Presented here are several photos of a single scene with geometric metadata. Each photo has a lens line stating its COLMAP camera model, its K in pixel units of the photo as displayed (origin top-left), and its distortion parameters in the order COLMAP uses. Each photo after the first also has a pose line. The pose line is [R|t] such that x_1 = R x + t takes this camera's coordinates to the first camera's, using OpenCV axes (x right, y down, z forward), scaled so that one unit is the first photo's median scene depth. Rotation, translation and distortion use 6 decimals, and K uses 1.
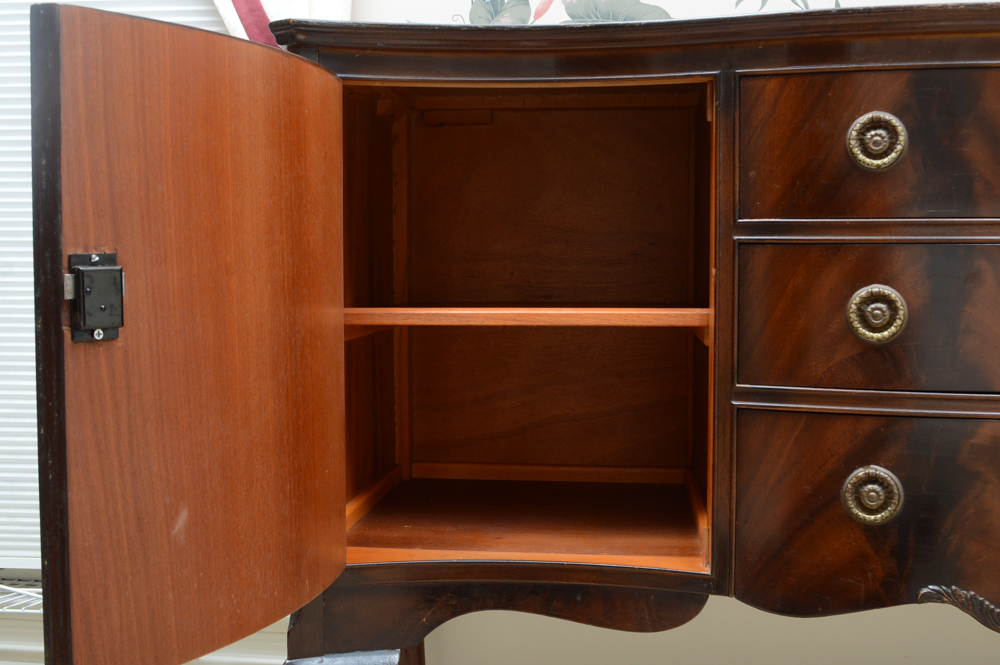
lens RADIAL K [[1187.3, 0, 498.9], [0, 1187.3, 323.3], [0, 0, 1]] dist [-0.049124, 0.000000]
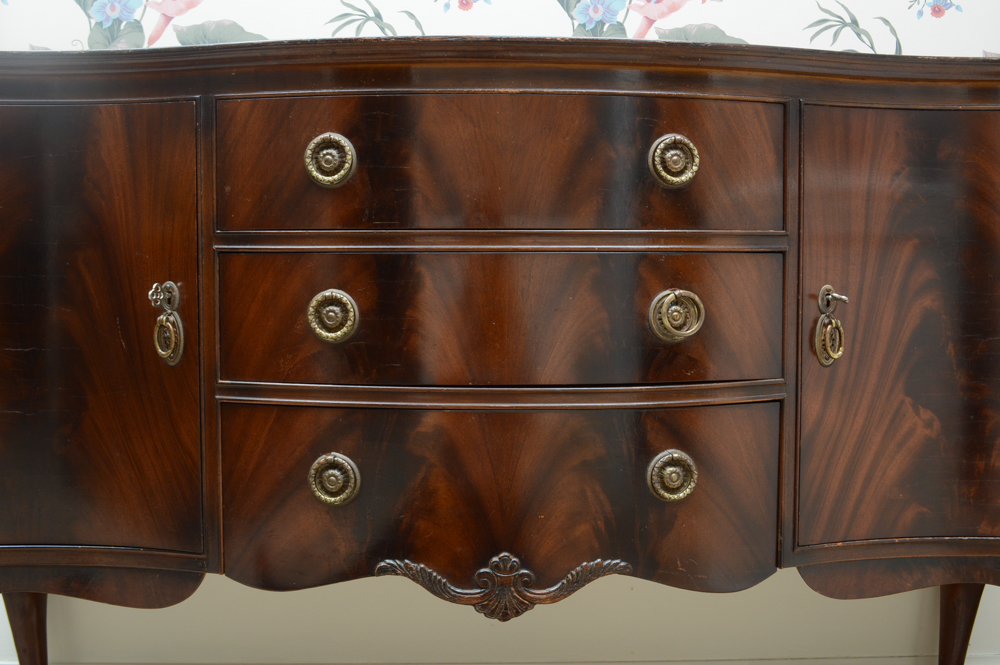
lens RADIAL K [[1098.0, 0, 497.3], [0, 1098.0, 324.5], [0, 0, 1]] dist [-0.056256, 0.000000]
pose [[0.992713, -0.006550, 0.120327, 0.345940], [0.006734, 0.999977, -0.001121, 0.002546], [-0.120317, 0.001923, 0.992734, -0.038451]]
